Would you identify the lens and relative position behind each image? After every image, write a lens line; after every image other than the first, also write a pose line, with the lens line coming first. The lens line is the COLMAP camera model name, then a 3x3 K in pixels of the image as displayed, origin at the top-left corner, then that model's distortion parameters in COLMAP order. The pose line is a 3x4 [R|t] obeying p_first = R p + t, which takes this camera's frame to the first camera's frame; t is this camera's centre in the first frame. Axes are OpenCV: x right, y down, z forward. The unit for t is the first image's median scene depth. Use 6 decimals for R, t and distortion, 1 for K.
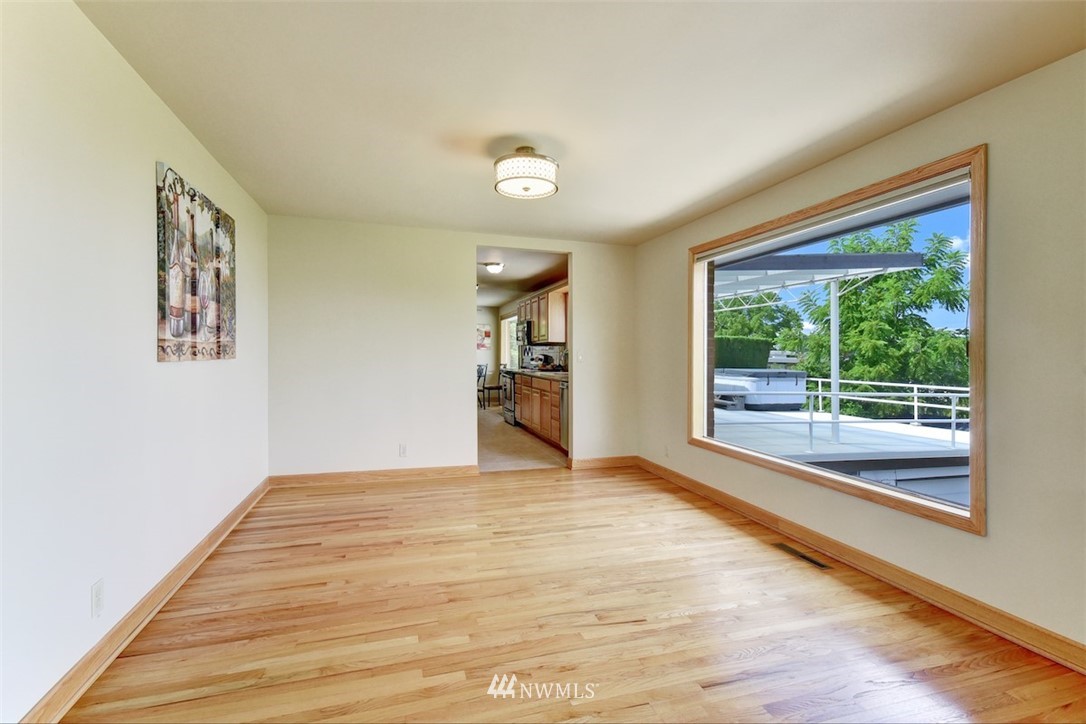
lens RADIAL K [[475.8, 0, 545.8], [0, 475.8, 358.2], [0, 0, 1]] dist [0.002524, 0.000144]
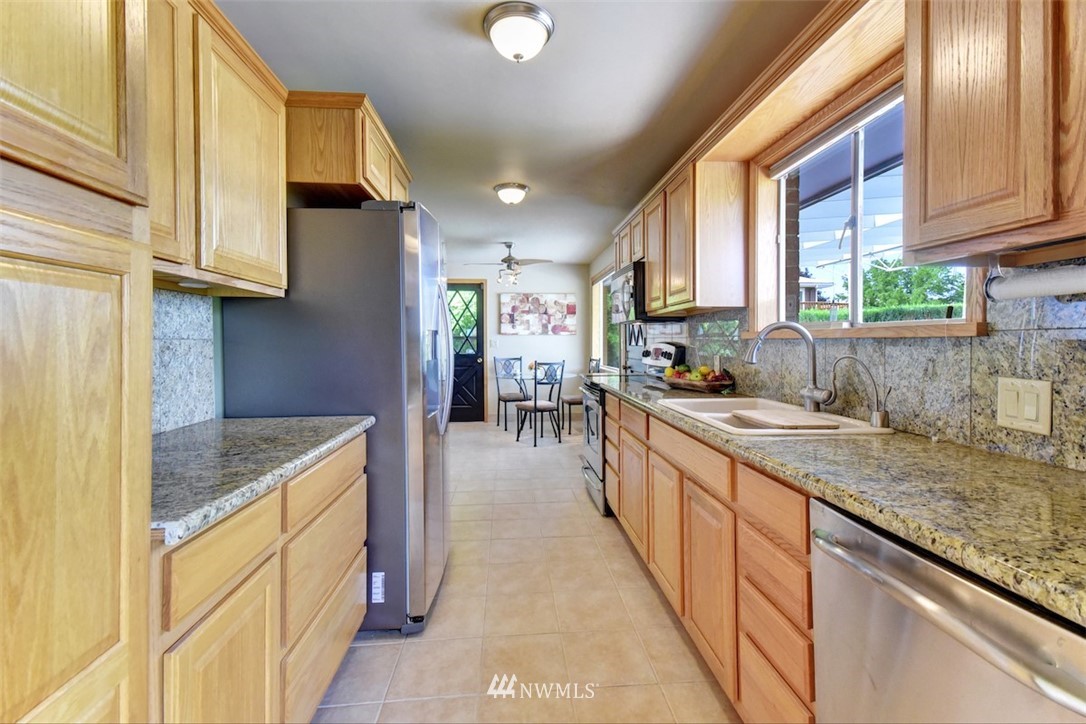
lens RADIAL K [[498.5, 0, 549.7], [0, 498.5, 356.6], [0, 0, 1]] dist [0.019902, -0.001867]
pose [[0.976880, -0.006013, -0.213706, -0.045980], [0.011626, 0.999619, 0.025018, -0.021355], [0.213474, -0.026924, 0.976578, 1.373568]]
